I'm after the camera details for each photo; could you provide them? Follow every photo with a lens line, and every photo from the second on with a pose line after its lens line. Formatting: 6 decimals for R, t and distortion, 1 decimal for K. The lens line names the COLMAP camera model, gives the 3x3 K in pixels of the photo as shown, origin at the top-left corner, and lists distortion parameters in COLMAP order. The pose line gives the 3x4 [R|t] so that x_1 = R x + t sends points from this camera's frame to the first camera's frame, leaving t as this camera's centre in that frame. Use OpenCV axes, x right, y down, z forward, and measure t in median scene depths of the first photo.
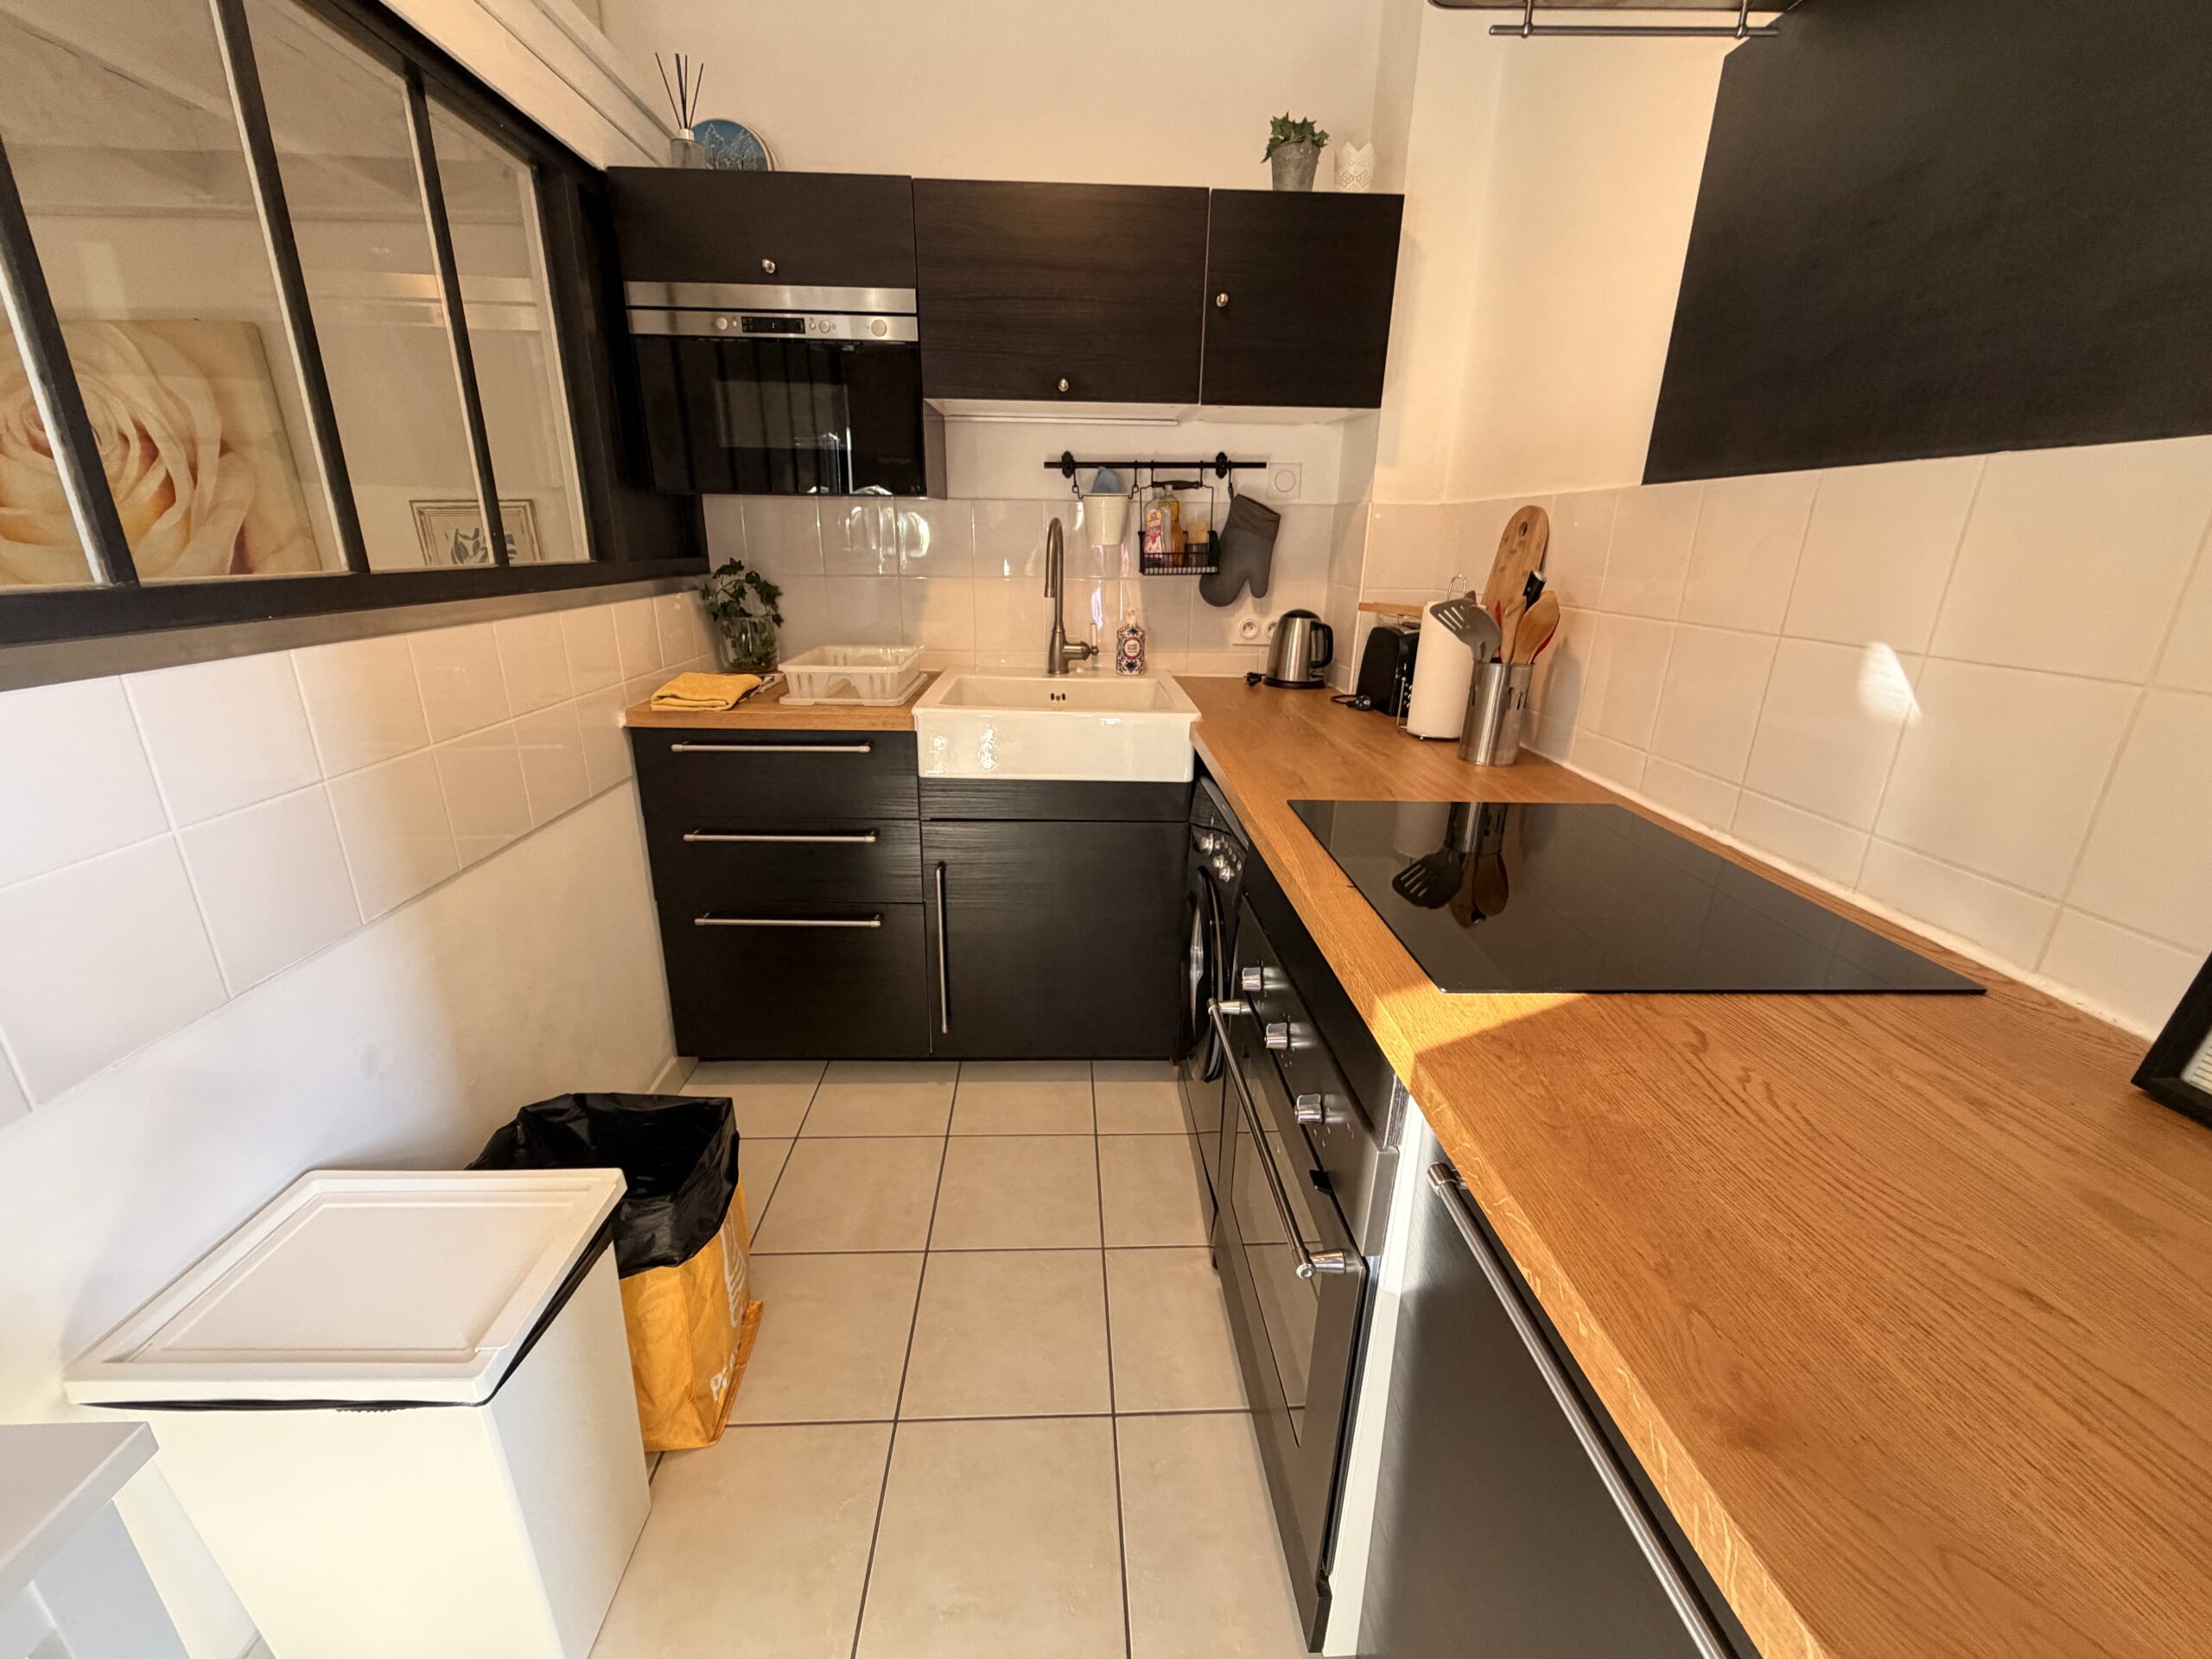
lens RADIAL K [[884.0, 0, 1098.6], [0, 884.0, 831.1], [0, 0, 1]] dist [-0.000335, 0.000277]
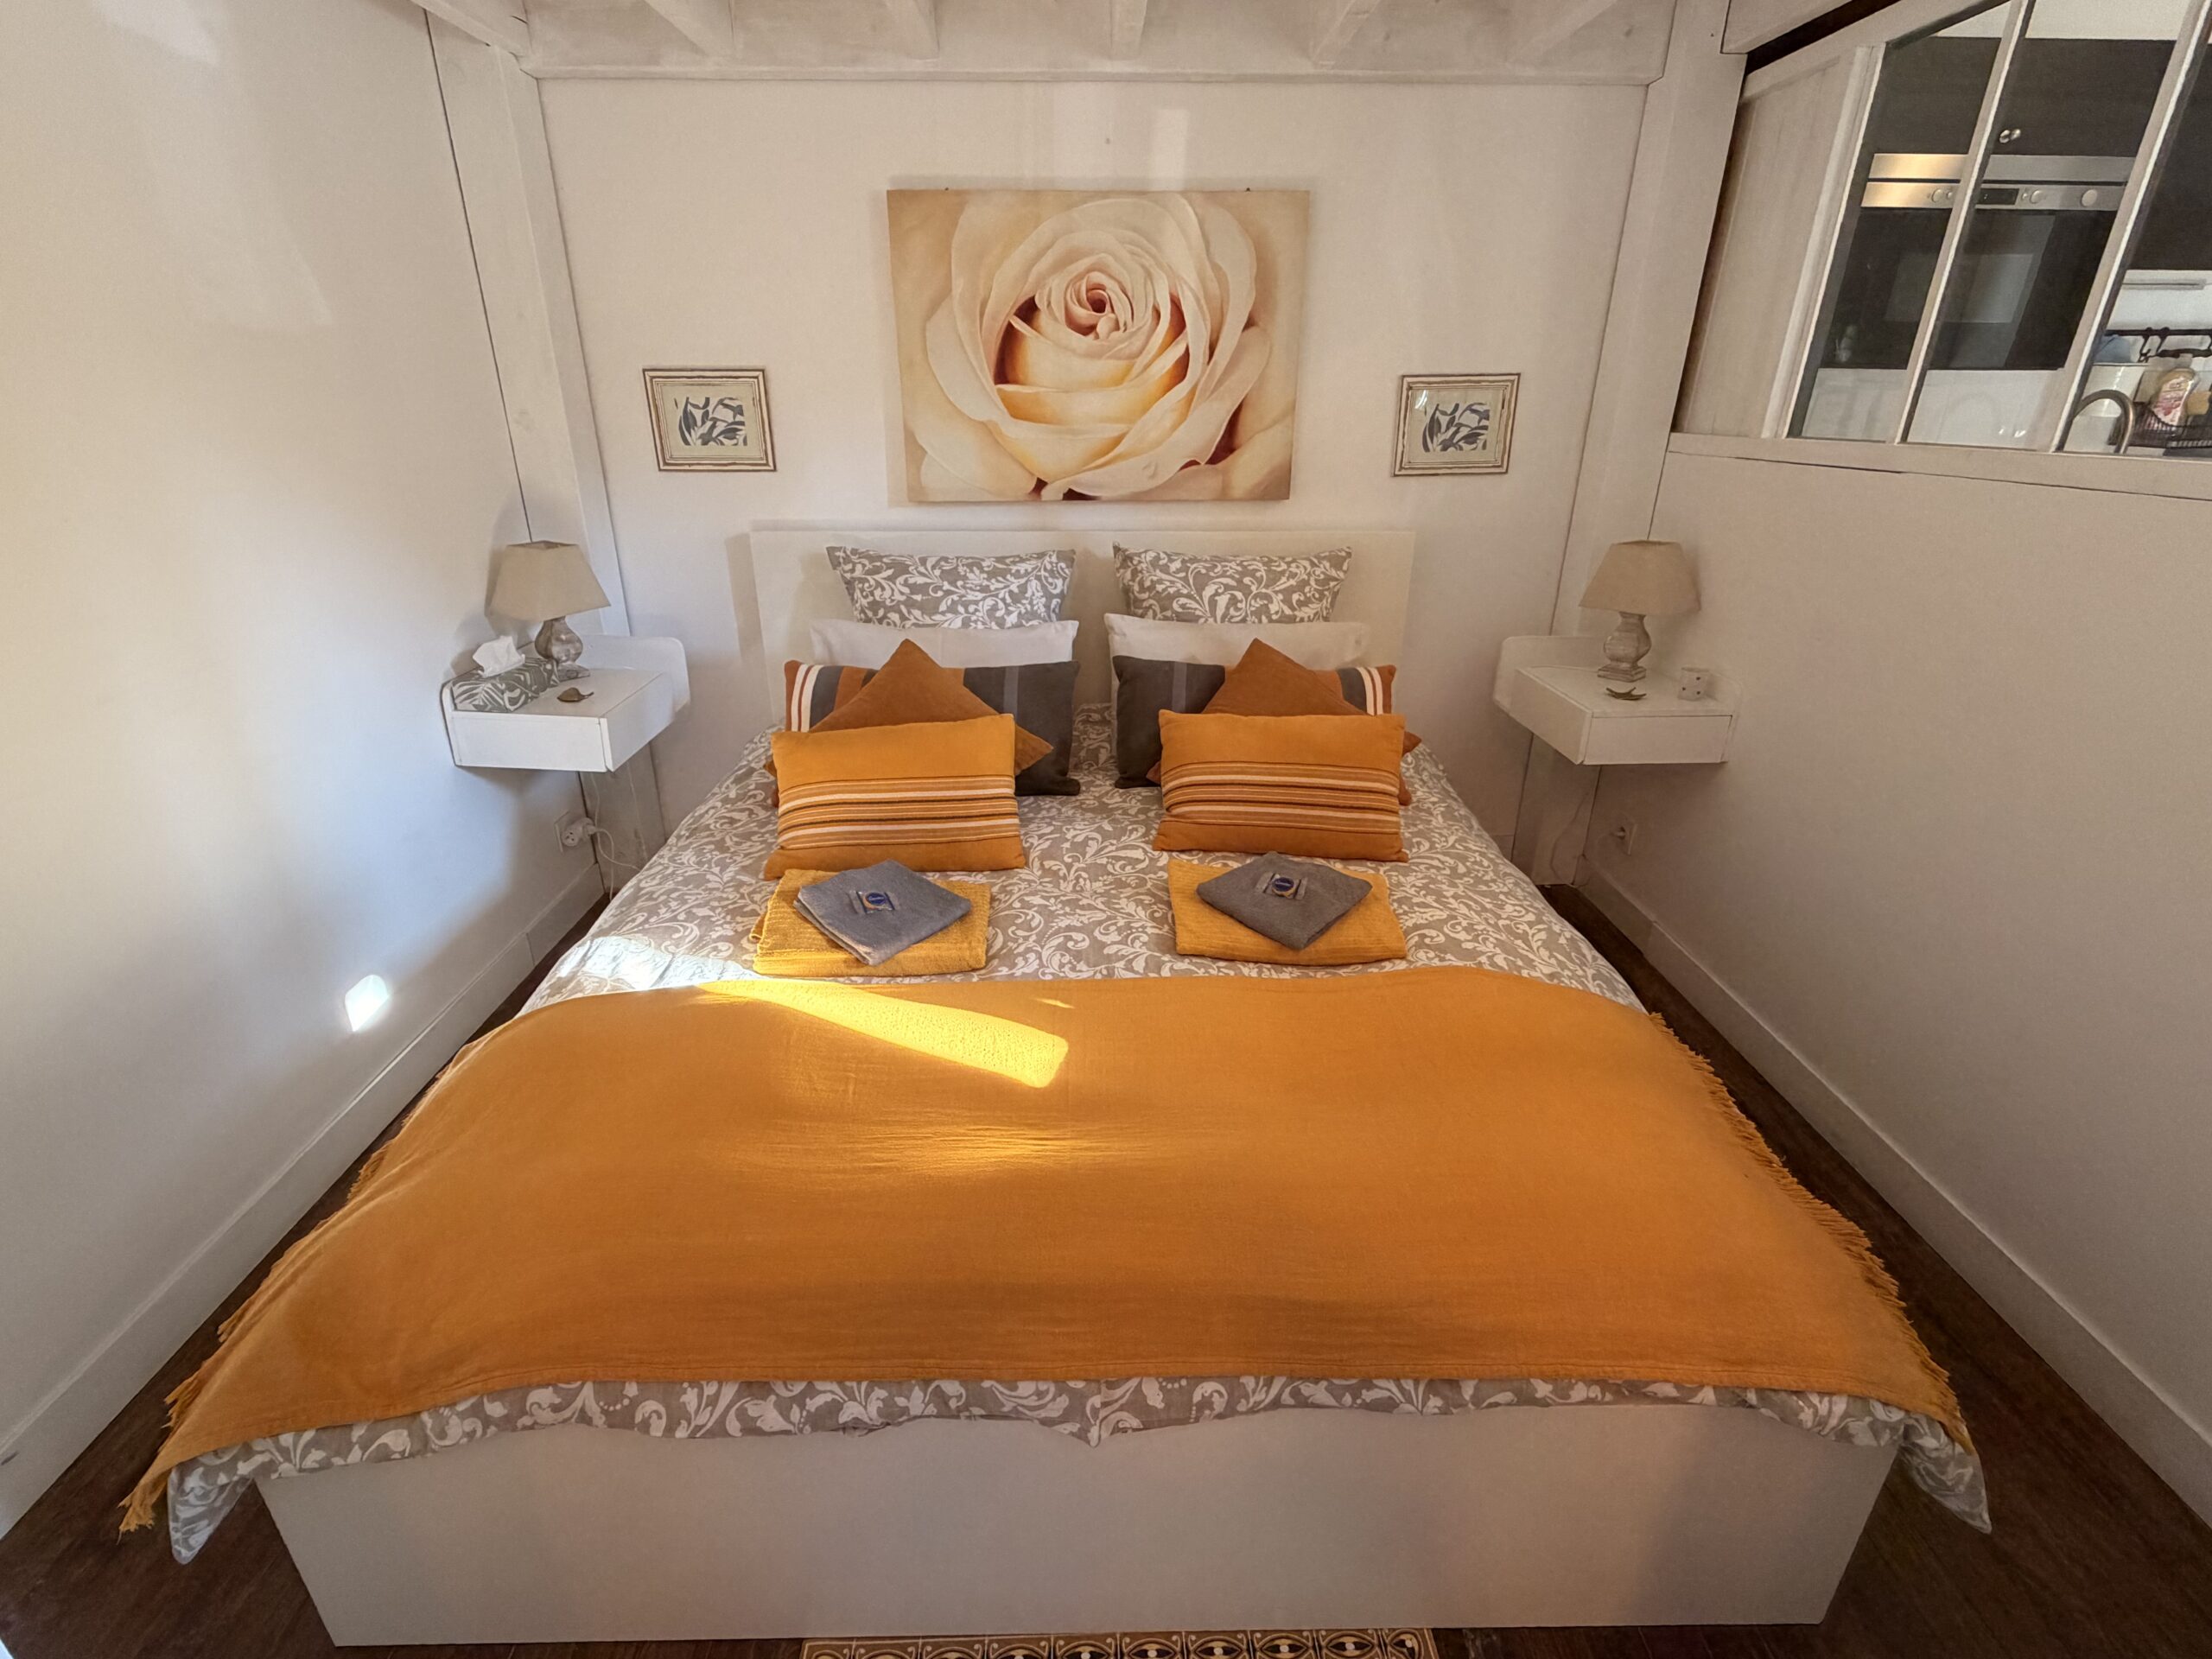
lens RADIAL K [[1026.5, 0, 1104.4], [0, 1026.5, 828.4], [0, 0, 1]] dist [-0.000827, 0.000039]
pose [[0.999730, 0.004085, -0.022857, -1.118135], [-0.002362, 0.997186, 0.074923, 0.049726], [0.023098, -0.074849, 0.996927, -0.200536]]
